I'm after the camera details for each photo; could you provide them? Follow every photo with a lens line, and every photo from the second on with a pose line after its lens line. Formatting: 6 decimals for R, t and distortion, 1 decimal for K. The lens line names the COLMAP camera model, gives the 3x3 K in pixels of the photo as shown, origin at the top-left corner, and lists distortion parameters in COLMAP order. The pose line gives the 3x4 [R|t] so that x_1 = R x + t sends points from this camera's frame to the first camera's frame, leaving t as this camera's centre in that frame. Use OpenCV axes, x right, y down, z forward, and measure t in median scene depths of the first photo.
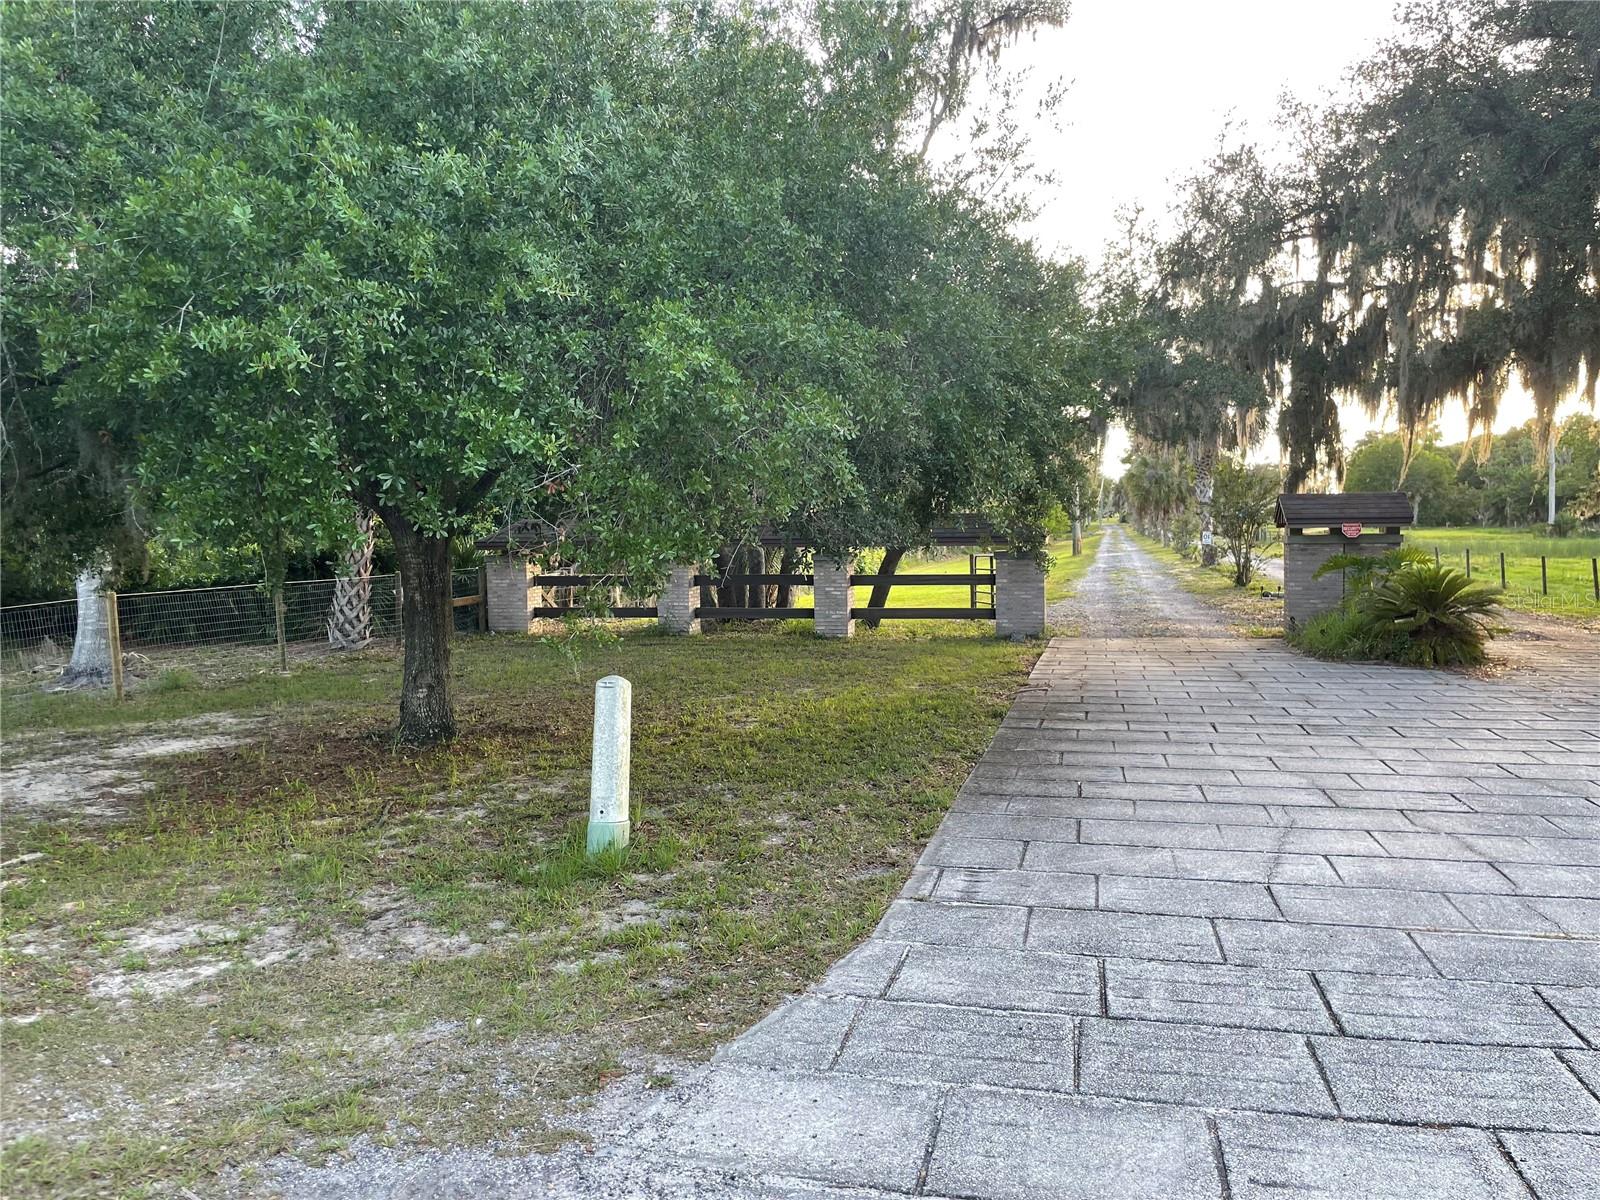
lens RADIAL K [[1203.7, 0, 793.0], [0, 1203.7, 598.6], [0, 0, 1]] dist [0.007296, -0.013617]
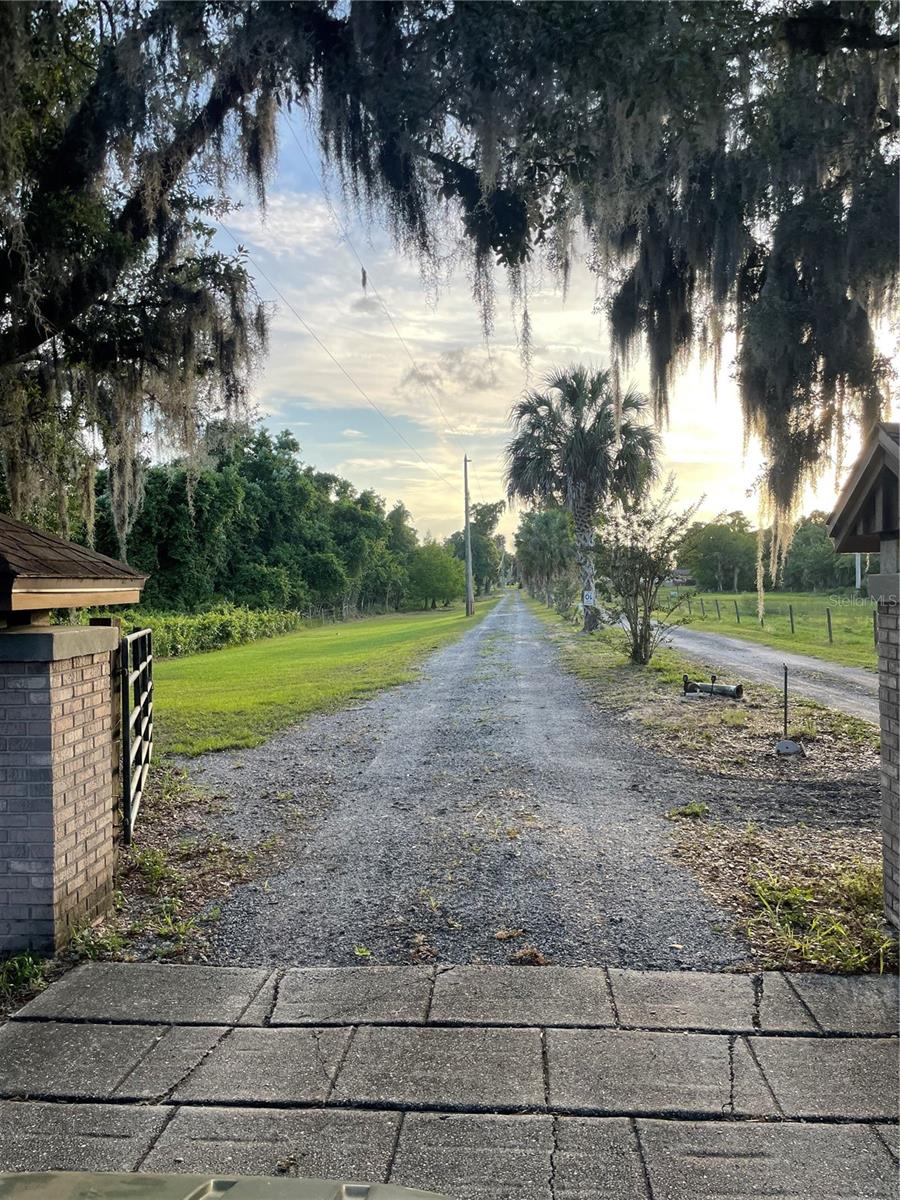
lens RADIAL K [[902.8, 0, 452.3], [0, 902.8, 600.1], [0, 0, 1]] dist [0.007296, -0.013617]
pose [[0.982612, -0.000891, 0.185667, 0.073979], [0.010395, 0.998684, -0.050221, -0.010264], [-0.185378, 0.051278, 0.981328, 0.222942]]
